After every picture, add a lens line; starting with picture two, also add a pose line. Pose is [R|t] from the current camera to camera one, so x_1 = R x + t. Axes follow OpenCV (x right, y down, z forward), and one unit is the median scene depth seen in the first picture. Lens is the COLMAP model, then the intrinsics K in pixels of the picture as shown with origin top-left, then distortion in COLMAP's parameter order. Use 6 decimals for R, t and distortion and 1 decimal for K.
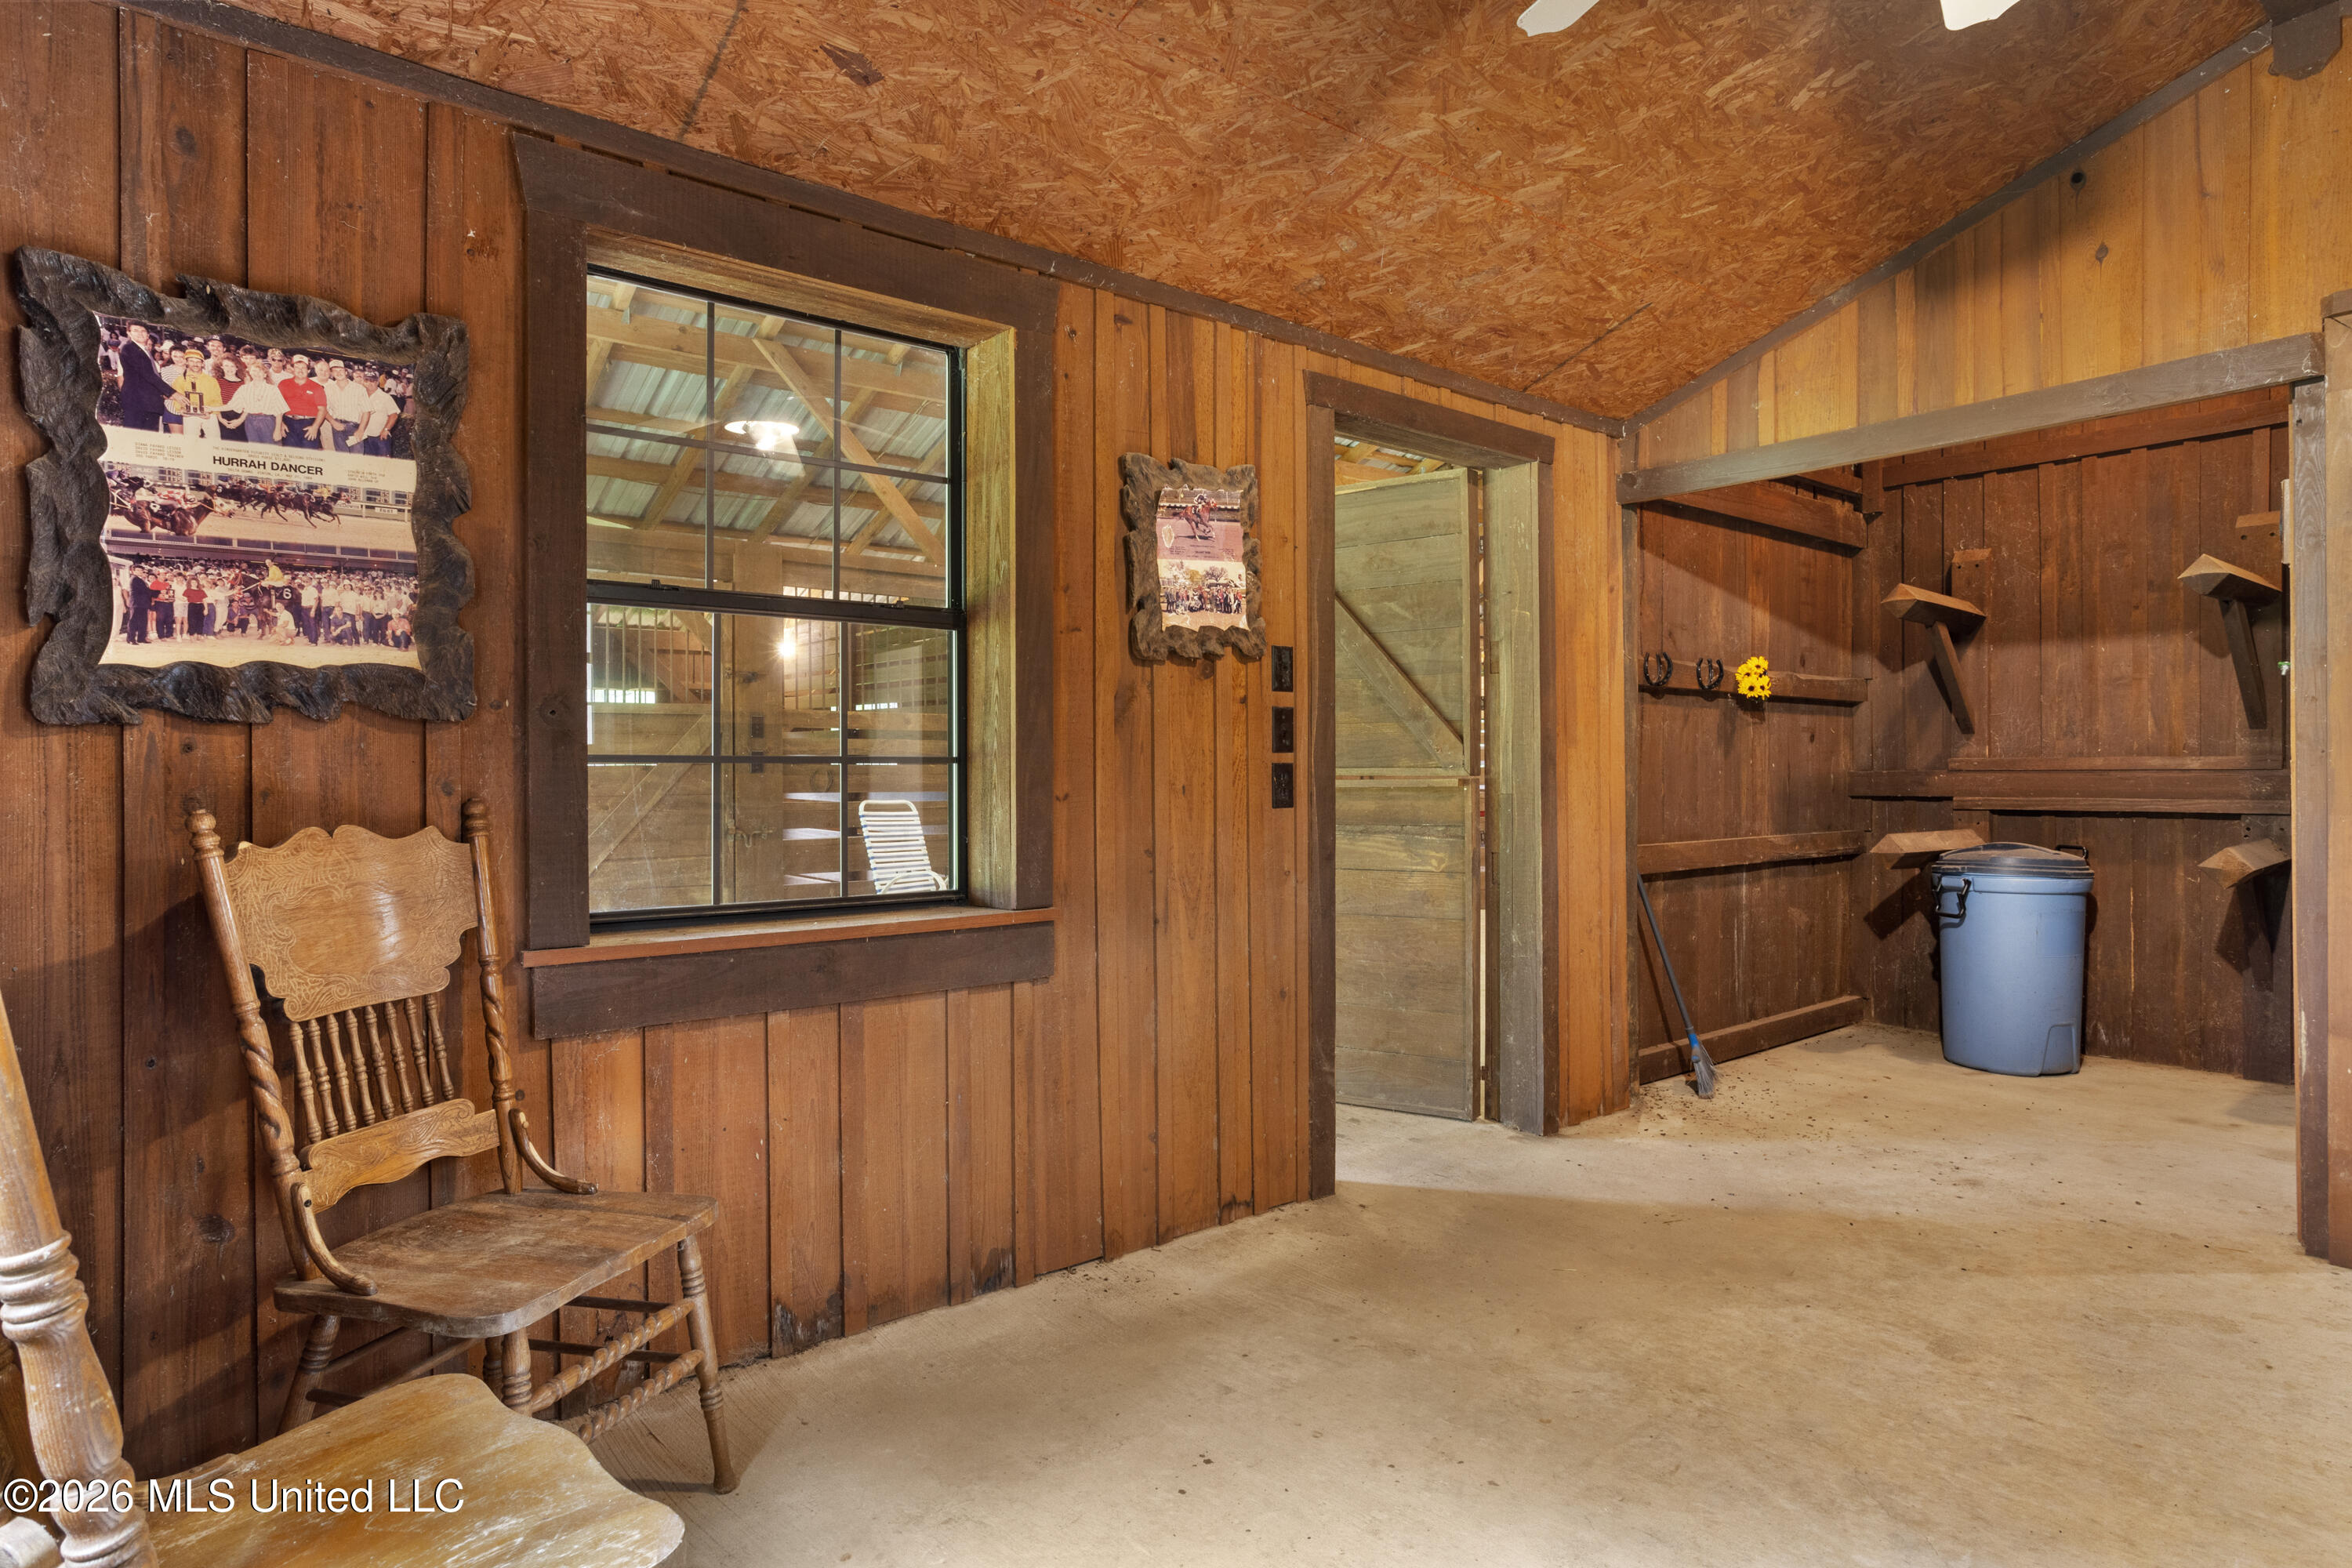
lens RADIAL K [[1275.8, 0, 1172.5], [0, 1275.8, 781.2], [0, 0, 1]] dist [-0.025619, 0.002737]
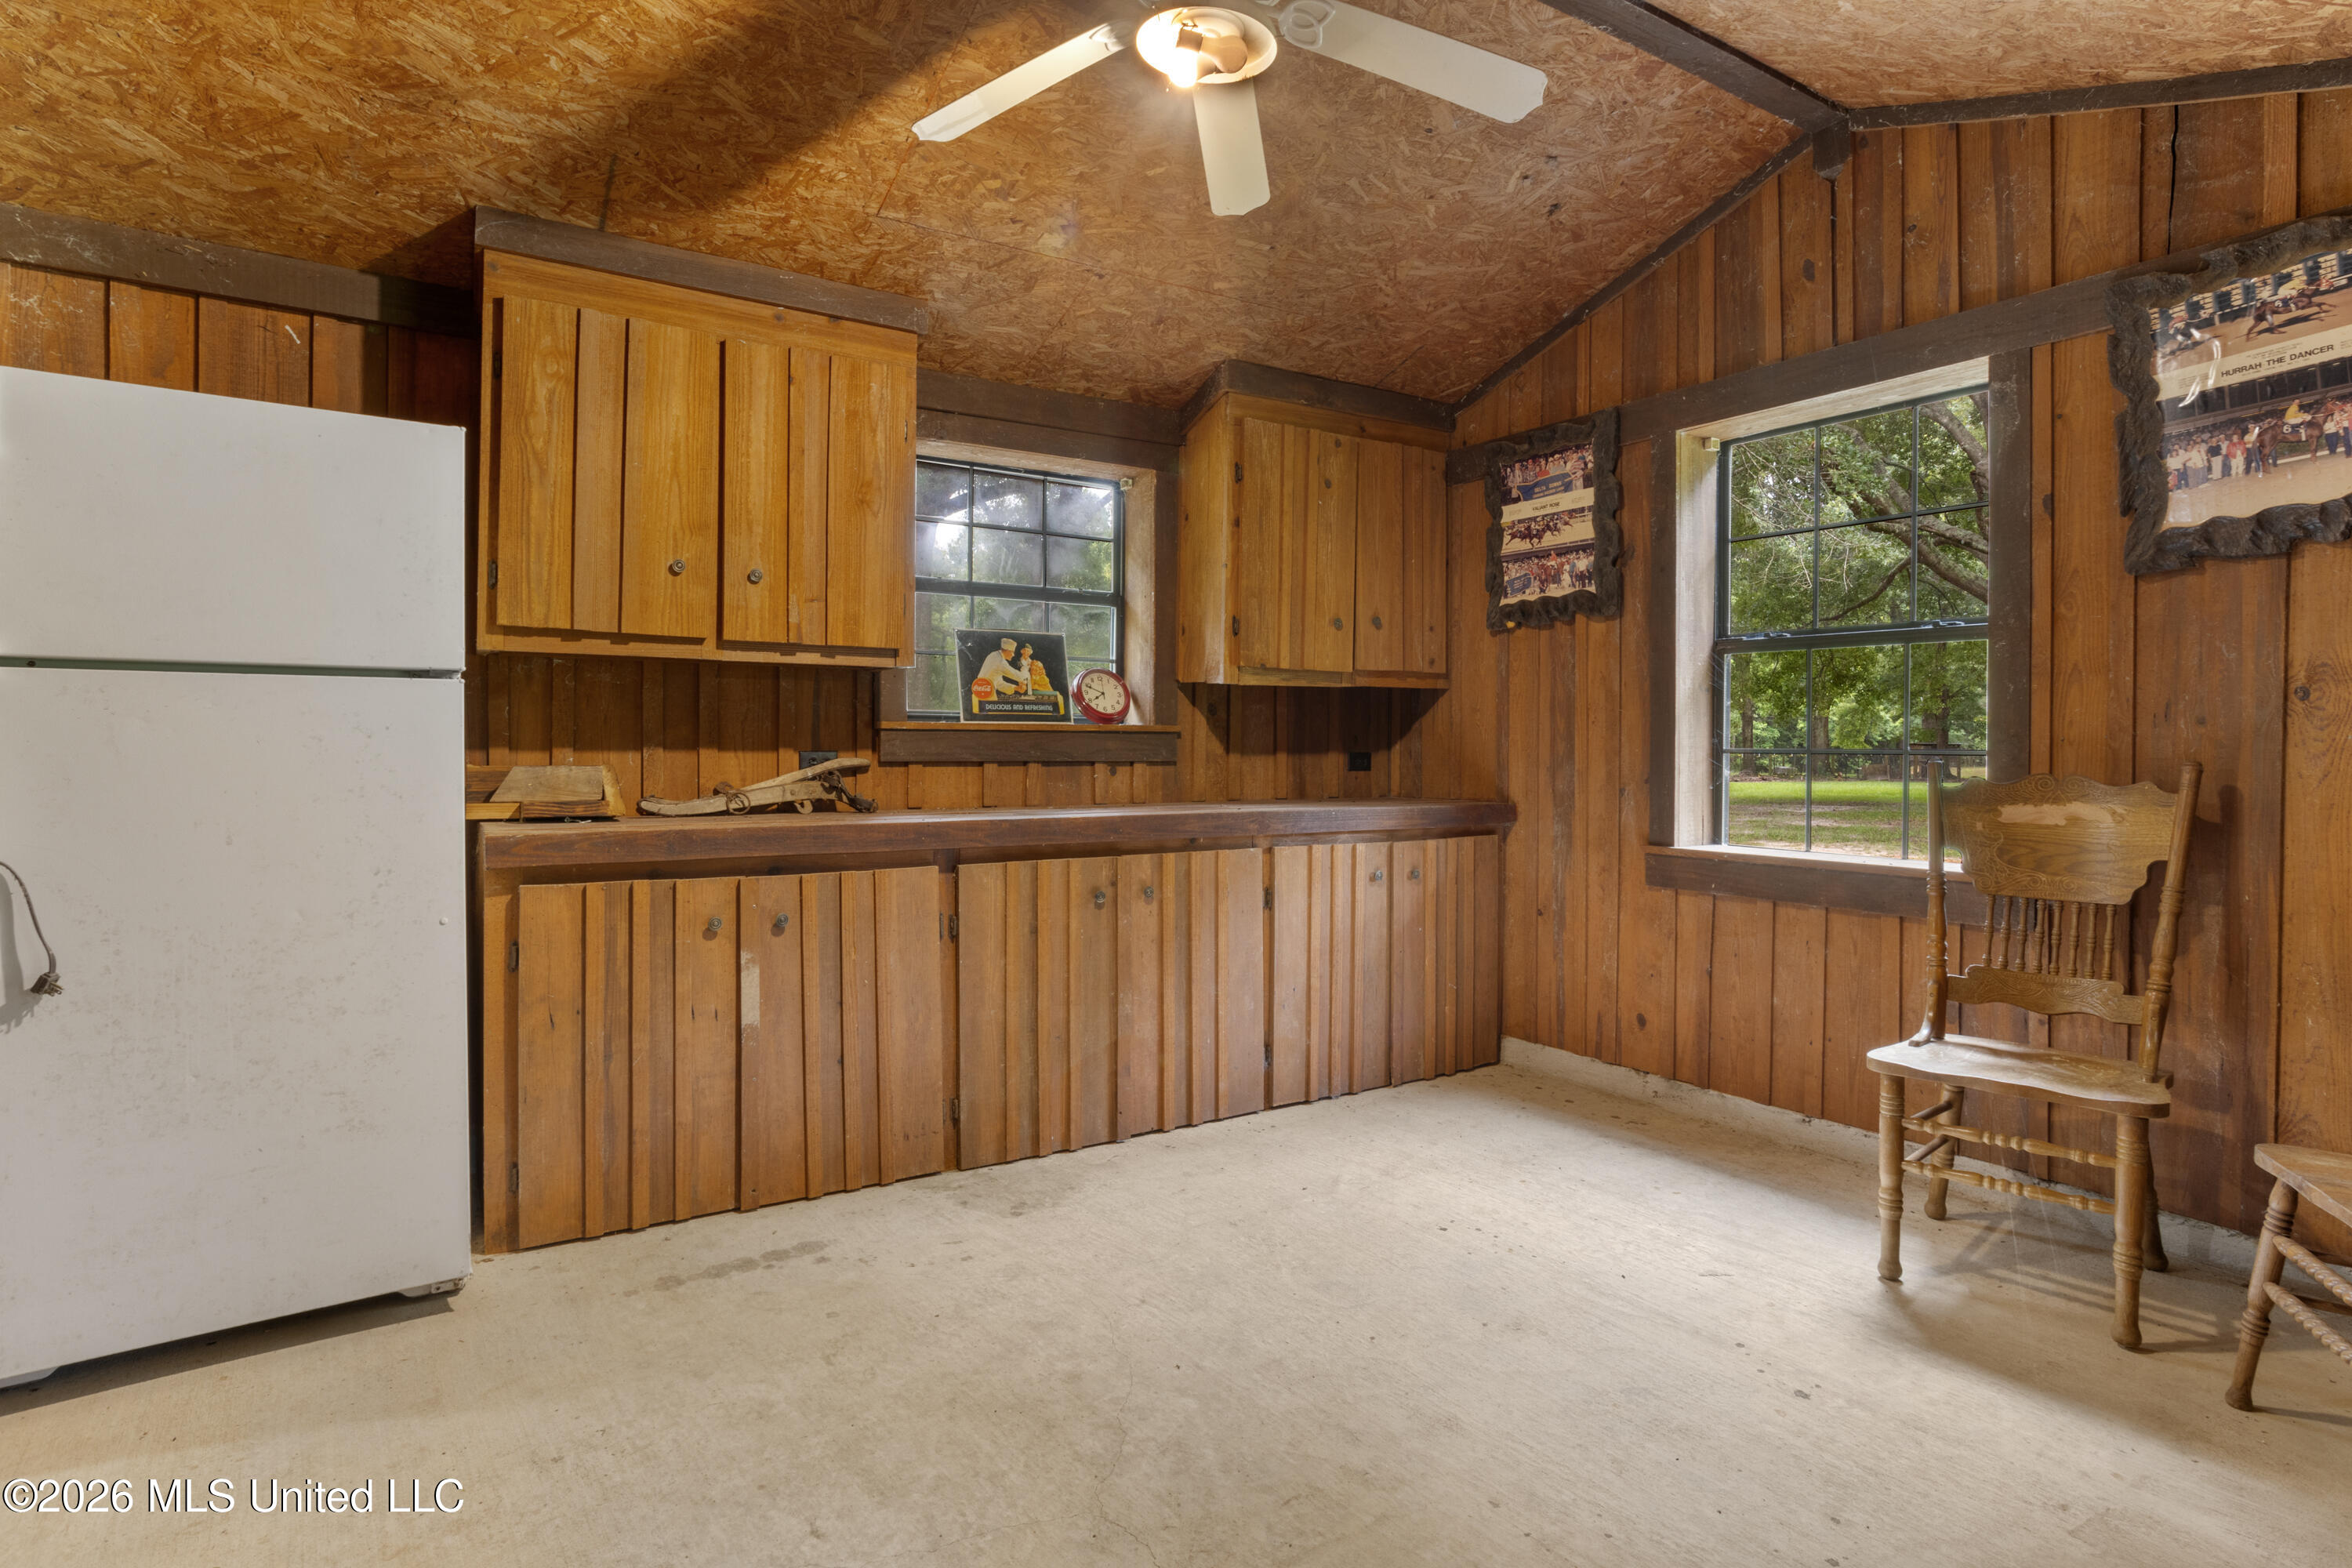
lens RADIAL K [[1220.4, 0, 1180.4], [0, 1220.4, 763.6], [0, 0, 1]] dist [-0.020354, 0.003725]
pose [[-0.994993, -0.002436, 0.099912, 0.294911], [-0.000167, 0.999742, 0.022710, -0.013086], [-0.099942, 0.022580, -0.994737, 1.418978]]
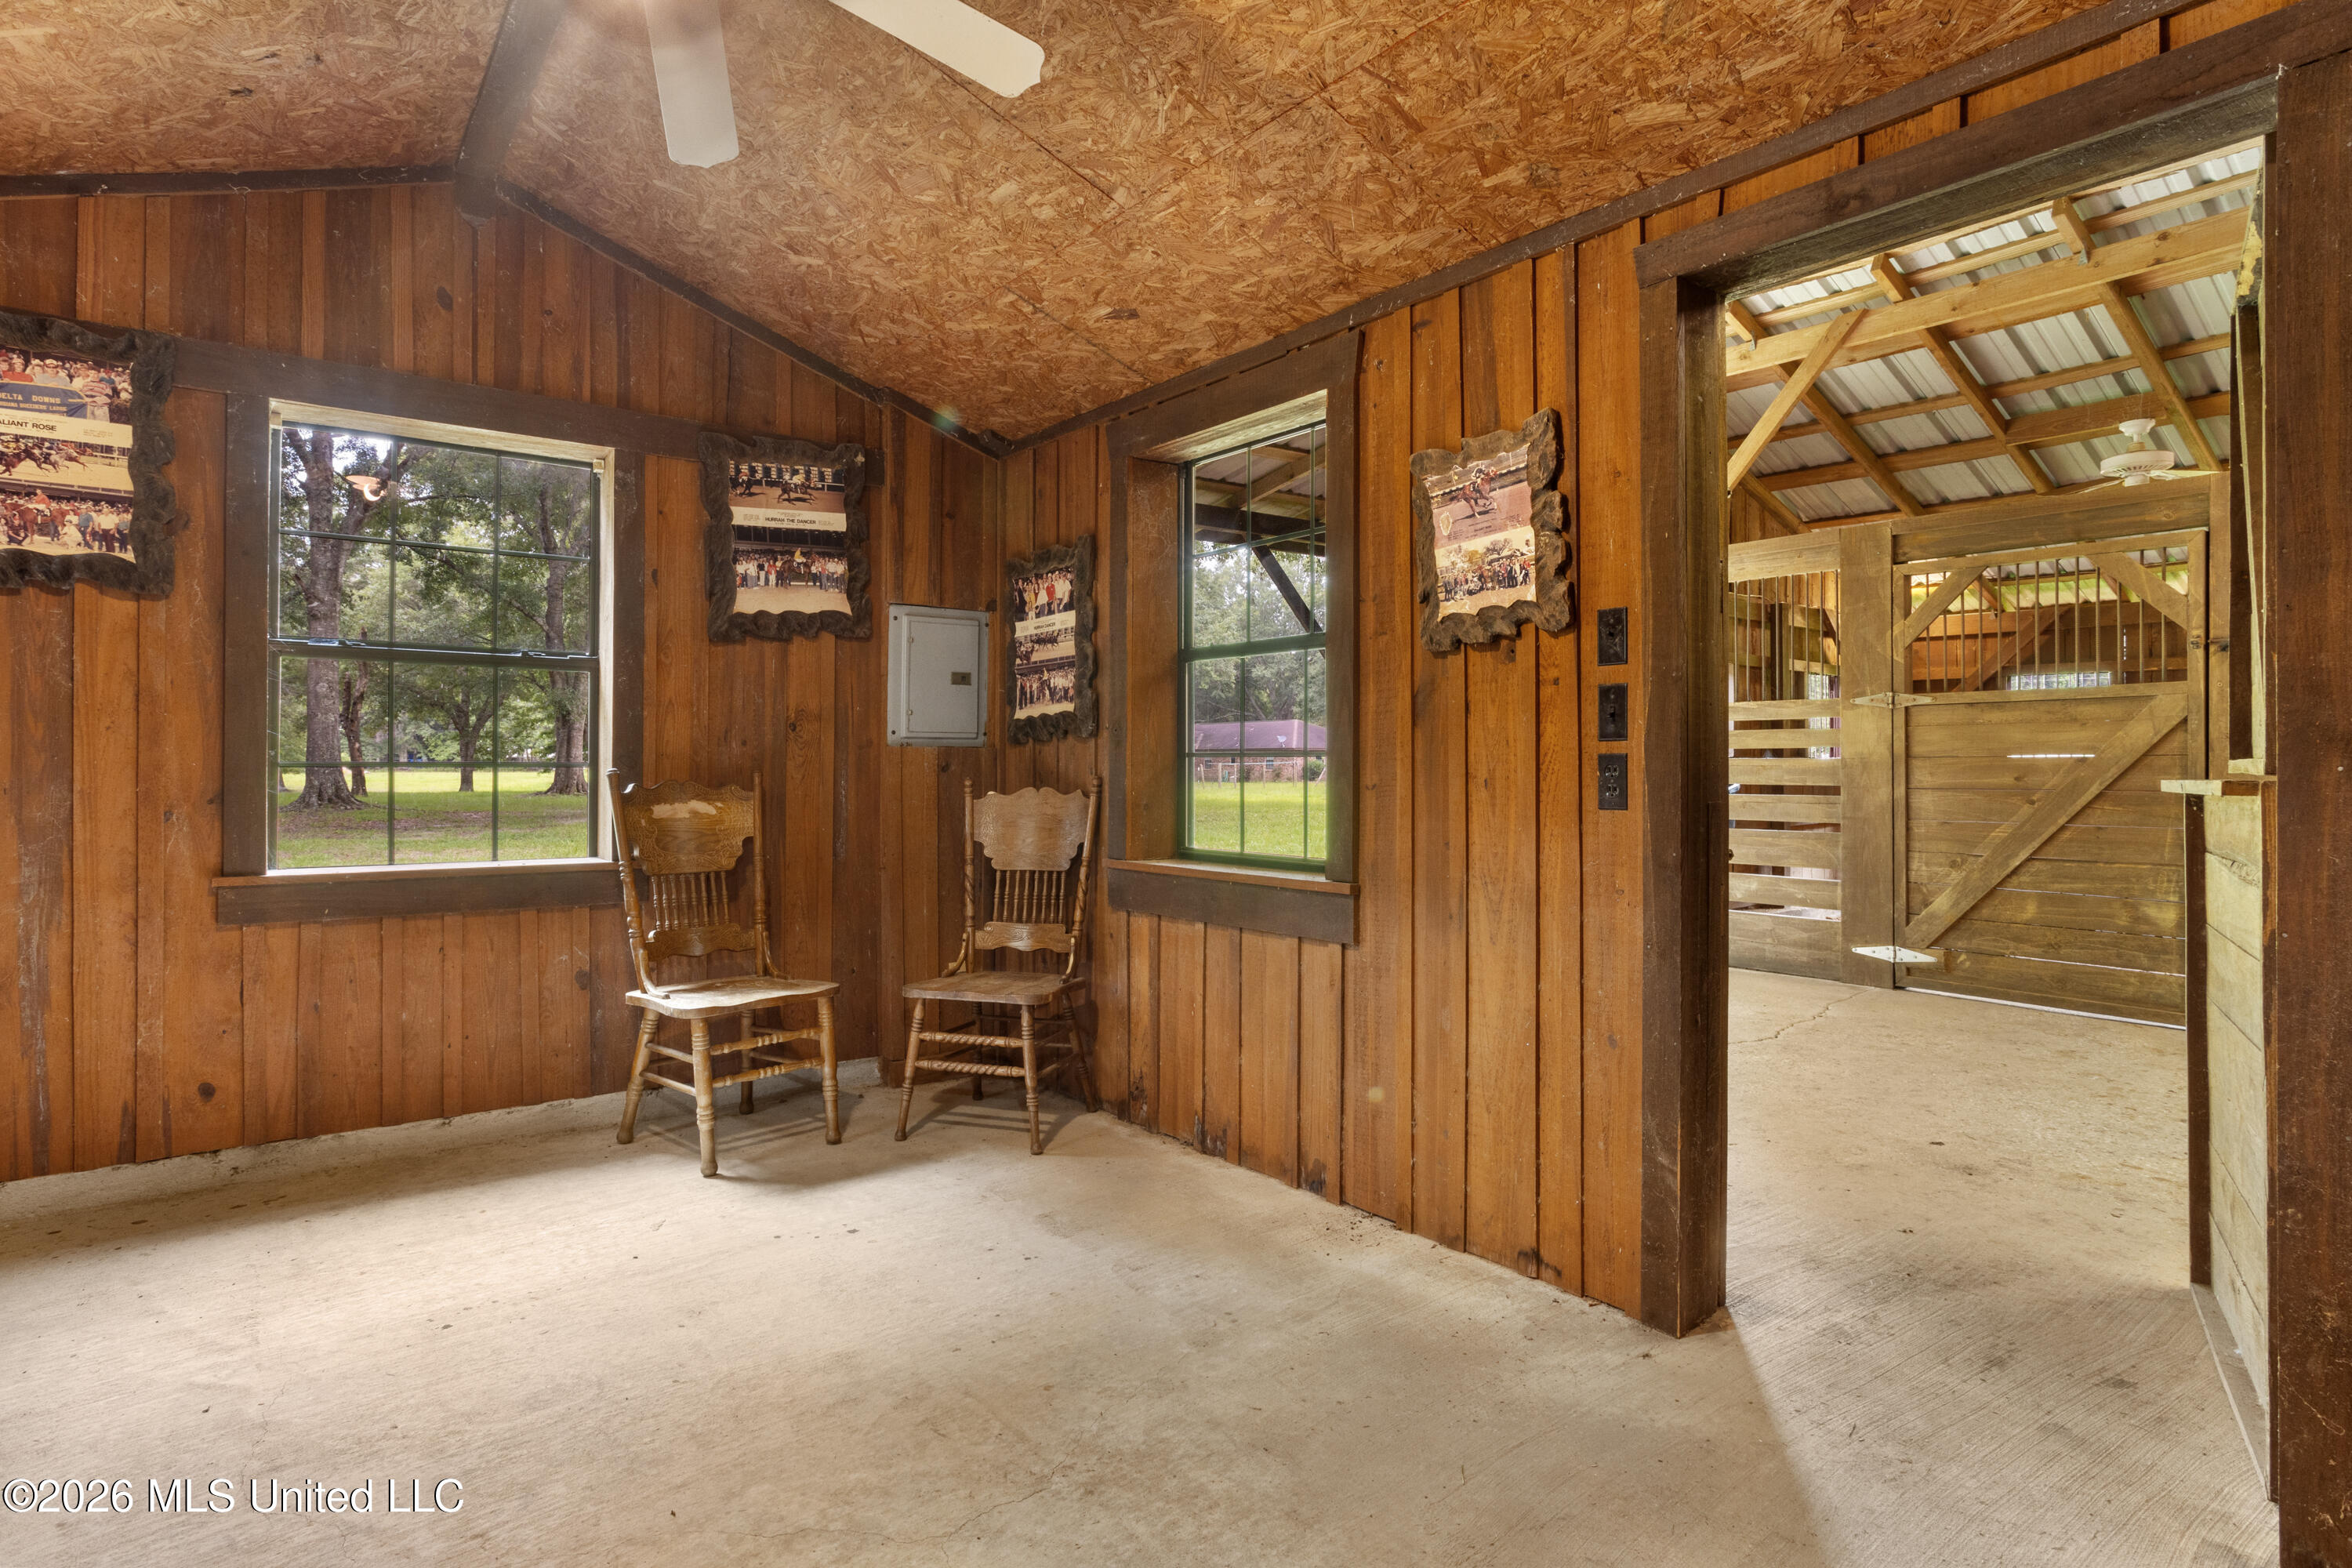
lens RADIAL K [[1220.4, 0, 1176.2], [0, 1220.4, 761.6], [0, 0, 1]] dist [-0.020354, 0.003725]
pose [[-0.008184, 0.000864, -0.999966, 1.052179], [-0.009860, 0.999951, 0.000945, -0.009288], [0.999918, 0.009868, -0.008175, 0.902892]]
